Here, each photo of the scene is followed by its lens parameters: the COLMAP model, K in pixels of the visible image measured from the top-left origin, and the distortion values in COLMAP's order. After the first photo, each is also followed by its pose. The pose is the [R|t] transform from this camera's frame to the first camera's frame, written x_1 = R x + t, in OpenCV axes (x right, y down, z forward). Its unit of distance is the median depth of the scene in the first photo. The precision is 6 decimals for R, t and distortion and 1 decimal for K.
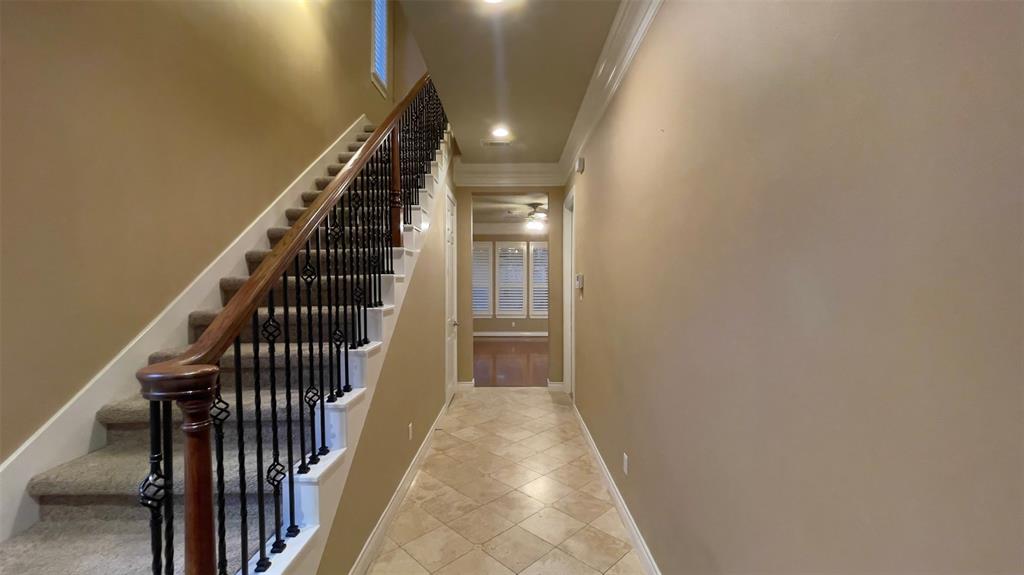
lens RADIAL K [[412.3, 0, 512.0], [0, 412.3, 287.5], [0, 0, 1]] dist [-0.002907, 0.004499]
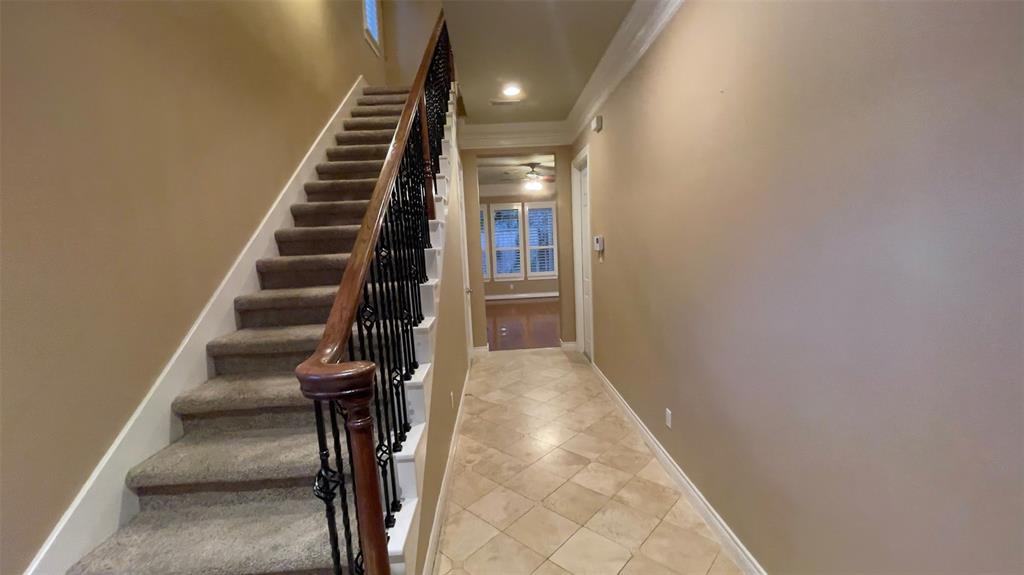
lens RADIAL K [[412.3, 0, 512.0], [0, 412.3, 287.5], [0, 0, 1]] dist [-0.002907, 0.004499]
pose [[0.998121, -0.051670, 0.032927, -0.100636], [0.048269, 0.994130, 0.096833, -0.017555], [-0.037737, -0.095061, 0.994756, 0.001805]]
